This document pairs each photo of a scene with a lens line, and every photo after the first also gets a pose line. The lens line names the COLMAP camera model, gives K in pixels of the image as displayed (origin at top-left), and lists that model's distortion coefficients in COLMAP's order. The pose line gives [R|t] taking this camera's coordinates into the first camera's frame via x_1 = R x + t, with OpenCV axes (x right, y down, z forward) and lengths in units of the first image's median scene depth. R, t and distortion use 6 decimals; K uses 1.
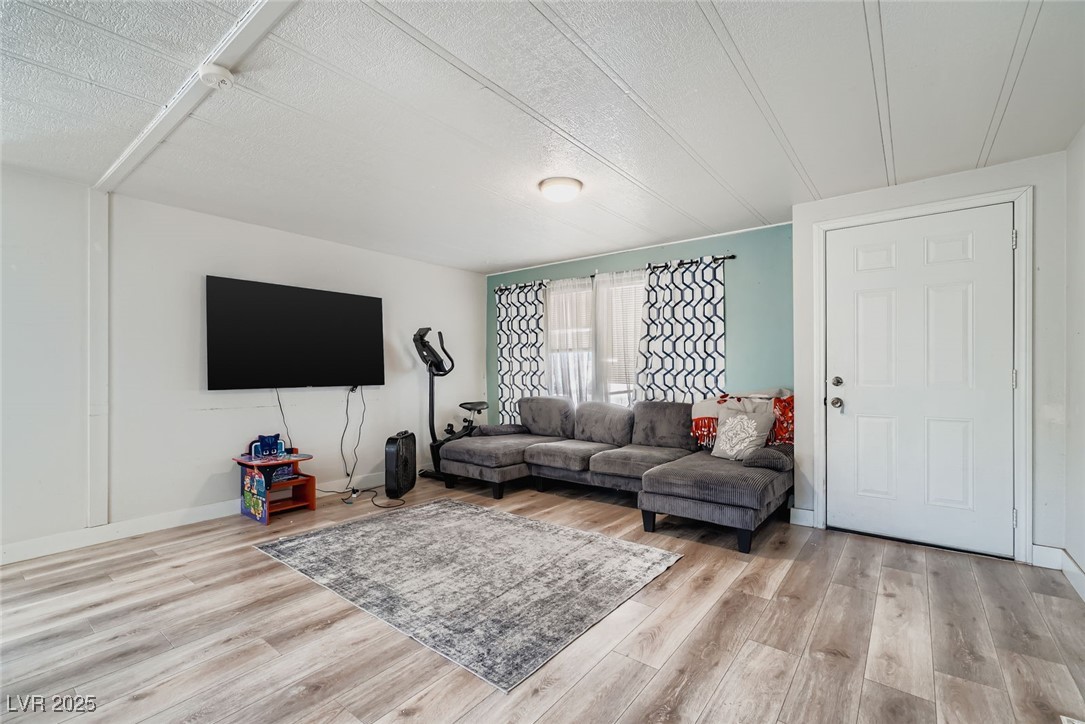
lens RADIAL K [[477.1, 0, 536.3], [0, 477.1, 368.5], [0, 0, 1]] dist [-0.023540, 0.004050]
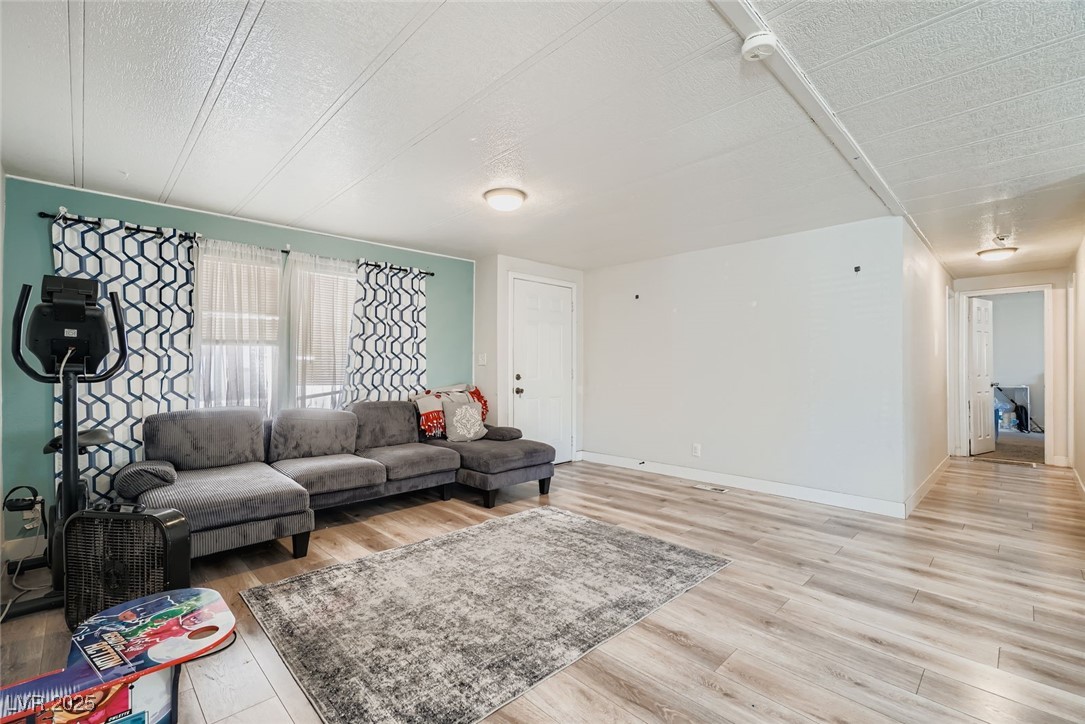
lens RADIAL K [[477.1, 0, 533.3], [0, 477.1, 360.7], [0, 0, 1]] dist [-0.023540, 0.004050]
pose [[0.137707, 0.017883, 0.990312, -0.910593], [-0.003981, 0.999839, -0.017502, 0.000716], [-0.990465, -0.001532, 0.137756, 0.727402]]
